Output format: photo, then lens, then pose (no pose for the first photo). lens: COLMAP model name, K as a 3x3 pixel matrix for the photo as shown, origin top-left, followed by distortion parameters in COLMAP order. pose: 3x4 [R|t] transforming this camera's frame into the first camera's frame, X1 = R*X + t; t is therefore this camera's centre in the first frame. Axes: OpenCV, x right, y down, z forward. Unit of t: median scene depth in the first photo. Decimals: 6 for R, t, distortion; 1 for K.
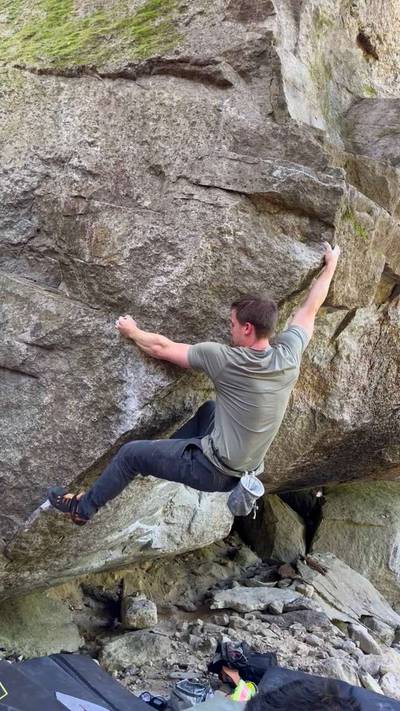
lens RADIAL K [[601.6, 0, 196.1], [0, 601.6, 357.0], [0, 0, 1]] dist [0.129328, -0.213893]
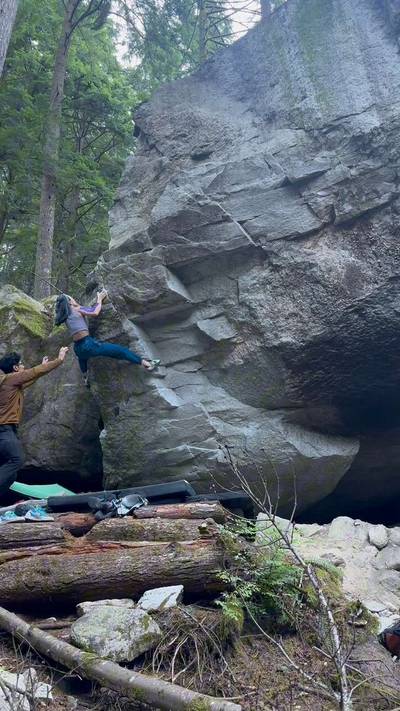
lens RADIAL K [[566.6, 0, 203.7], [0, 566.6, 357.9], [0, 0, 1]] dist [0.113222, -0.152238]
pose [[0.298032, -0.463500, -0.834473, 1.775376], [0.199689, 0.885131, -0.420319, 0.911735], [0.933435, -0.041367, 0.356353, 0.488572]]
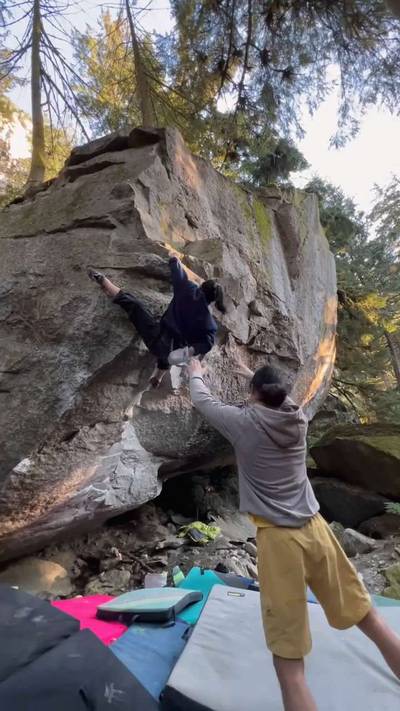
lens RADIAL K [[324.4, 0, 198.5], [0, 324.4, 354.8], [0, 0, 1]] dist [-0.007052, 0.001532]
pose [[0.977948, -0.118095, 0.172256, 0.084099], [0.151004, 0.969598, -0.192558, 0.166002], [-0.144279, 0.214323, 0.966048, 0.071344]]
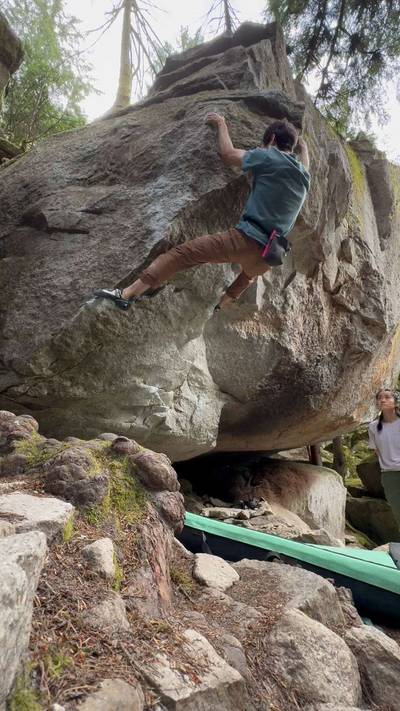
lens RADIAL K [[324.4, 0, 199.2], [0, 324.4, 356.5], [0, 0, 1]] dist [-0.007052, 0.001532]
pose [[0.996679, 0.003157, 0.081370, -0.071613], [0.017884, 0.966364, -0.256555, 0.446005], [-0.079443, 0.257158, 0.963098, 0.340099]]
